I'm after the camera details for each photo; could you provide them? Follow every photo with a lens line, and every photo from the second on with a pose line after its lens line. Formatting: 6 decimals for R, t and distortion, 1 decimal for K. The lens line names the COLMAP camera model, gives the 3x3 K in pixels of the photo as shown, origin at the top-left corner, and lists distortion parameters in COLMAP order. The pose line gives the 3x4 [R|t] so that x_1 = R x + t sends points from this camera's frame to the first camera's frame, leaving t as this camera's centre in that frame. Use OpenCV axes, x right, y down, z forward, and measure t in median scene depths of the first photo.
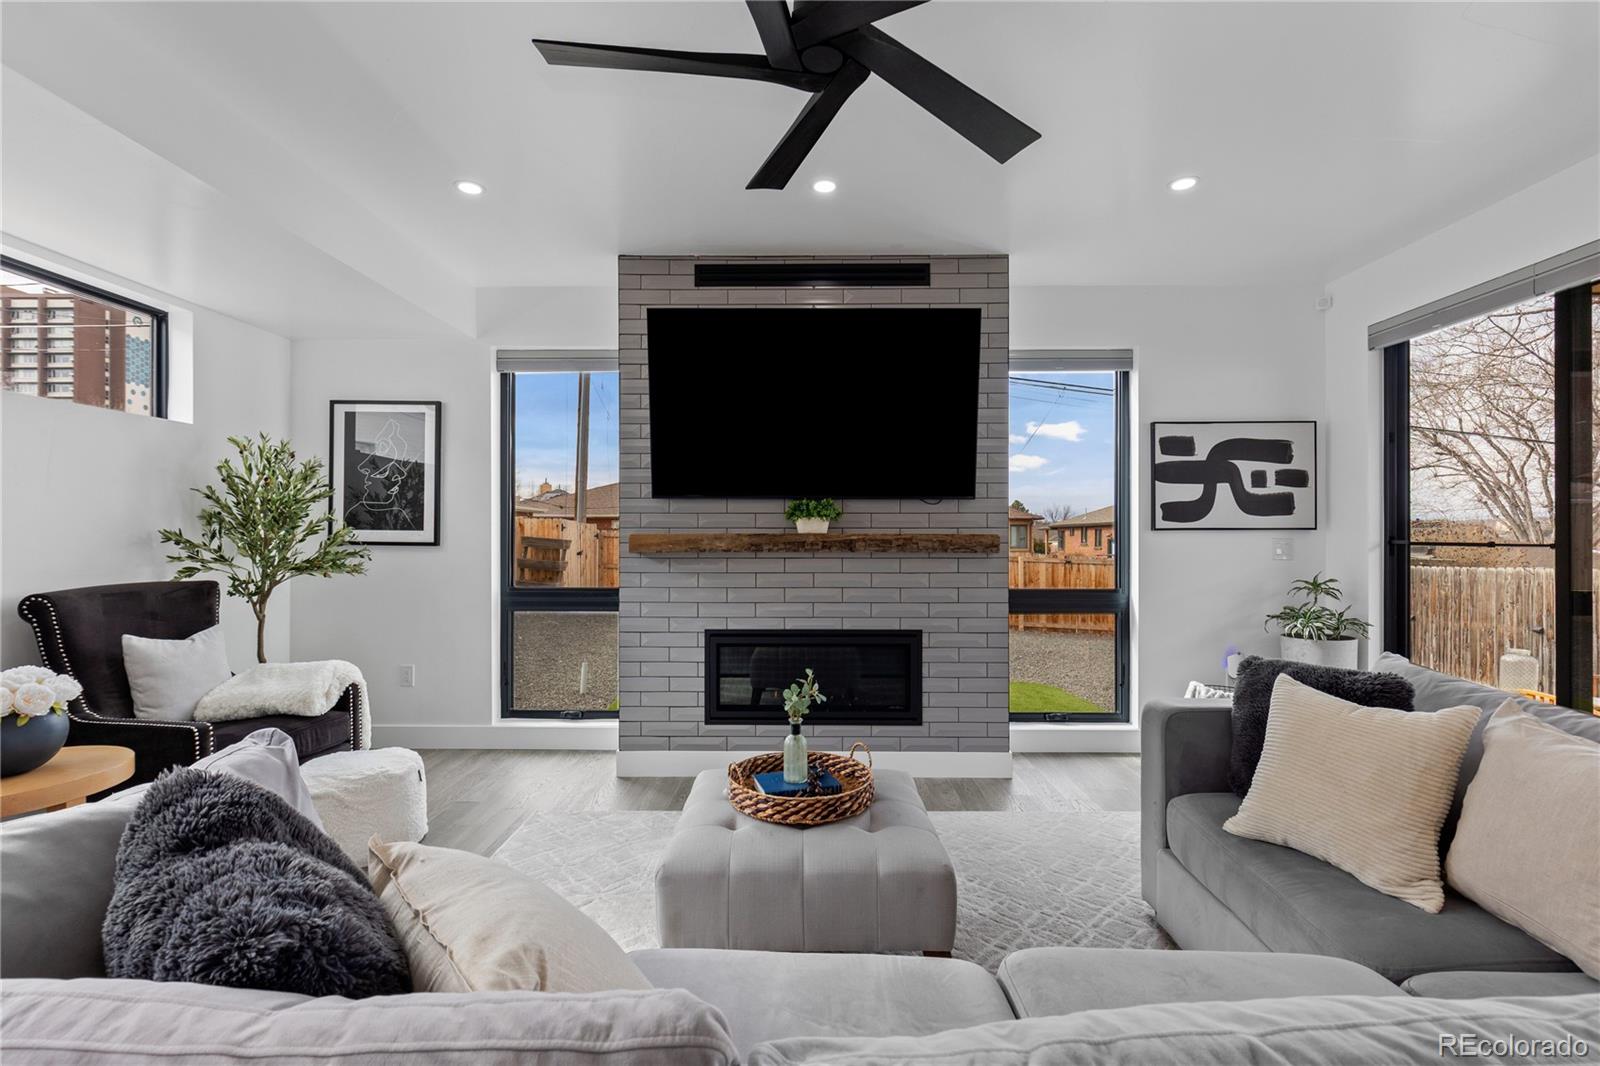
lens RADIAL K [[719.7, 0, 789.9], [0, 719.7, 532.7], [0, 0, 1]] dist [0.002383, 0.000123]
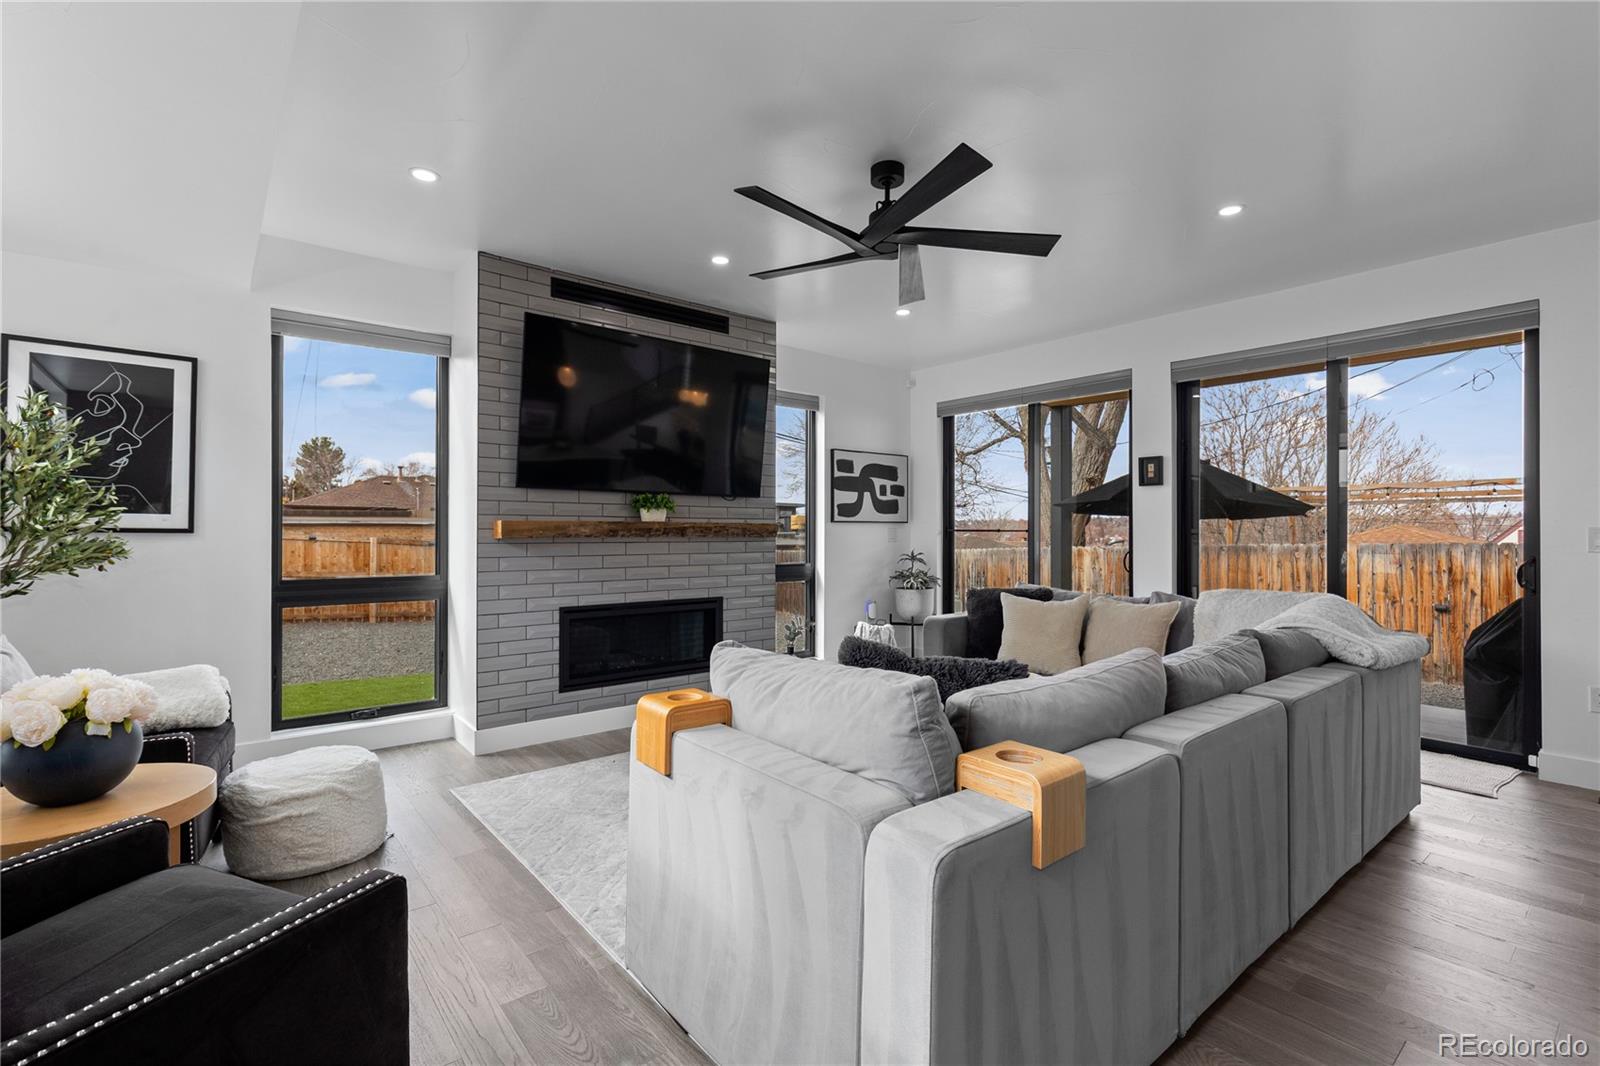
lens RADIAL K [[725.8, 0, 792.2], [0, 725.8, 527.5], [0, 0, 1]] dist [0.000864, 0.000118]
pose [[0.767364, 0.005369, 0.641189, -0.547797], [-0.005055, 0.999985, -0.002323, 0.011669], [-0.641192, -0.001459, 0.767379, -0.088265]]
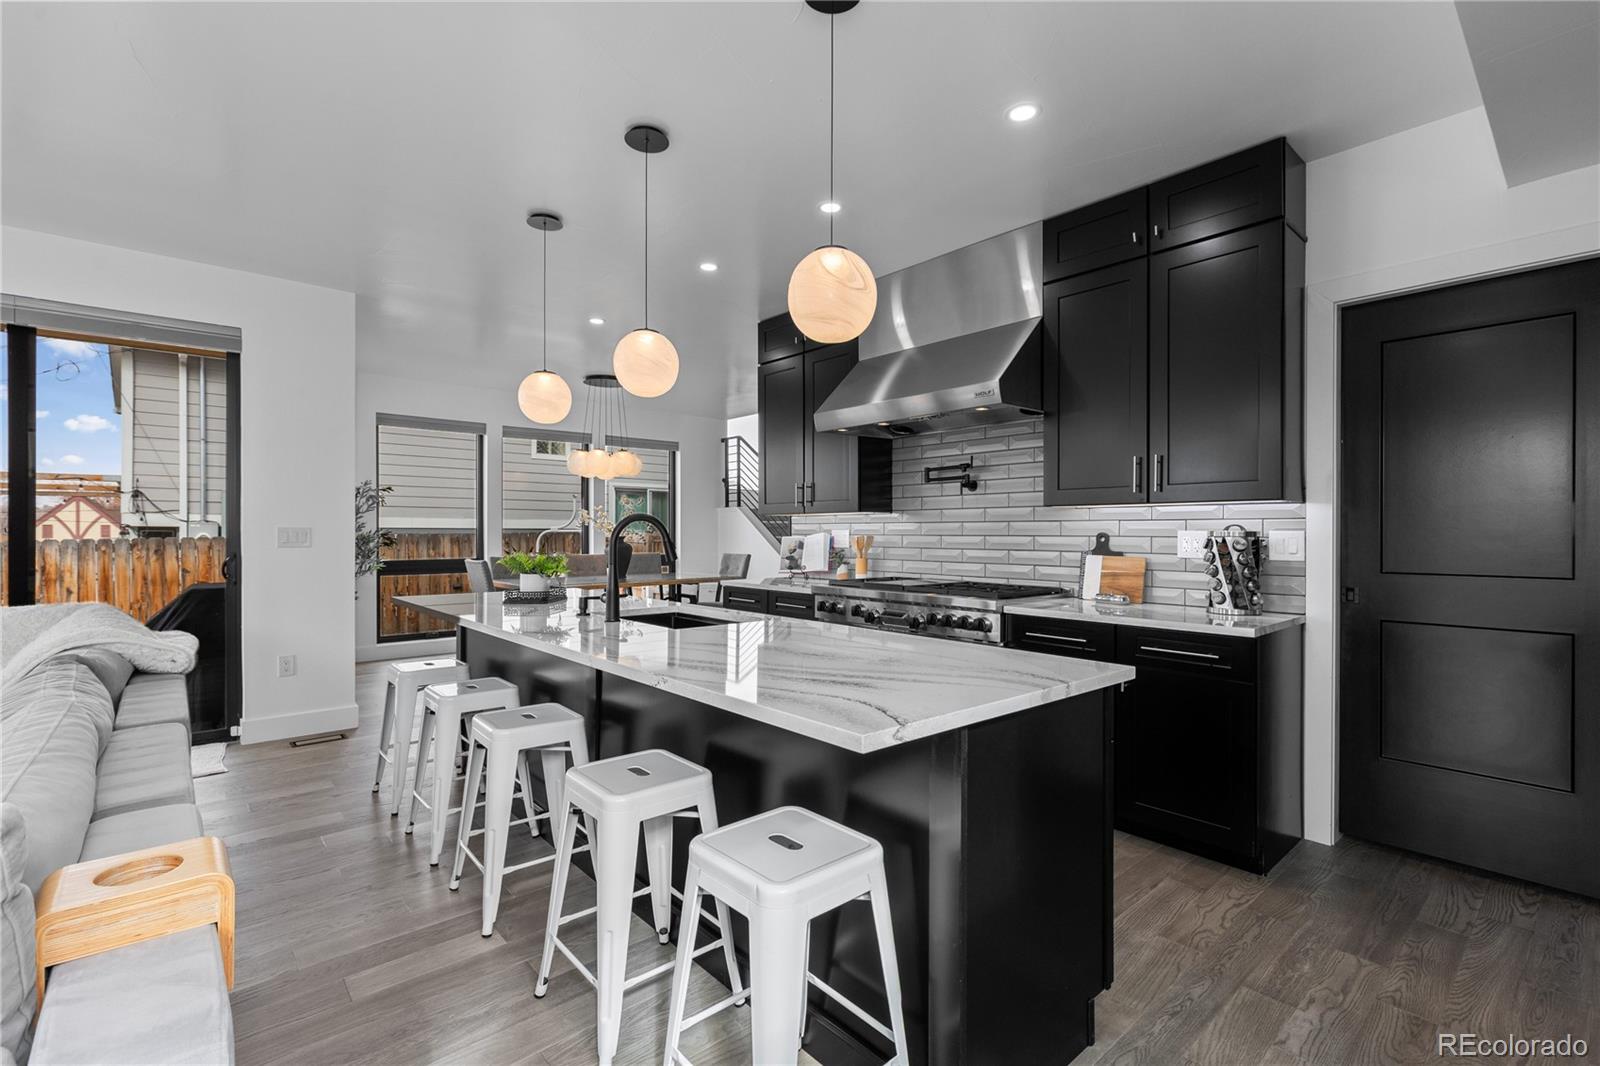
lens RADIAL K [[723.9, 0, 800.0], [0, 723.9, 533.0], [0, 0, 1]] dist [0.011086, -0.000369]
pose [[-0.668179, -0.005437, 0.743981, -0.567673], [-0.005700, 0.999981, 0.002189, 0.006740], [-0.743979, -0.002778, -0.668197, 0.118425]]
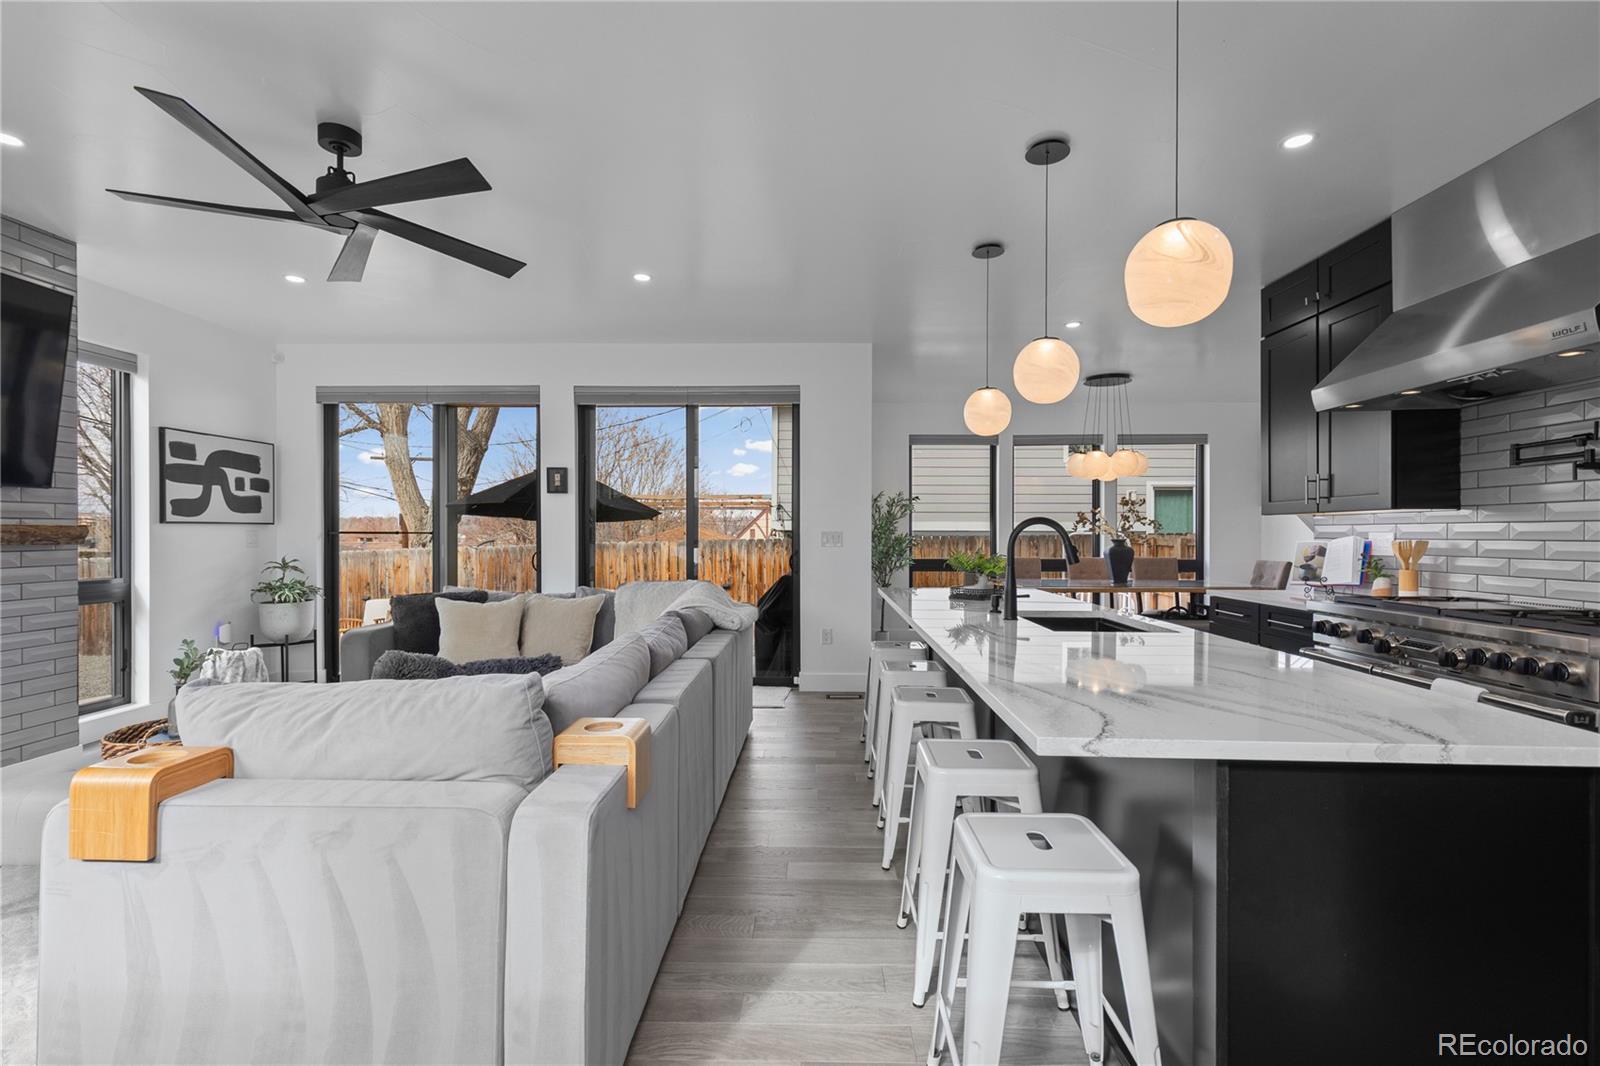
lens RADIAL K [[723.9, 0, 800.0], [0, 723.9, 533.0], [0, 0, 1]] dist [0.011086, -0.000369]
pose [[0.012503, -0.002937, 0.999918, -0.669839], [-0.004011, 0.999987, 0.002988, 0.004641], [-0.999914, -0.004048, 0.012491, -0.006198]]
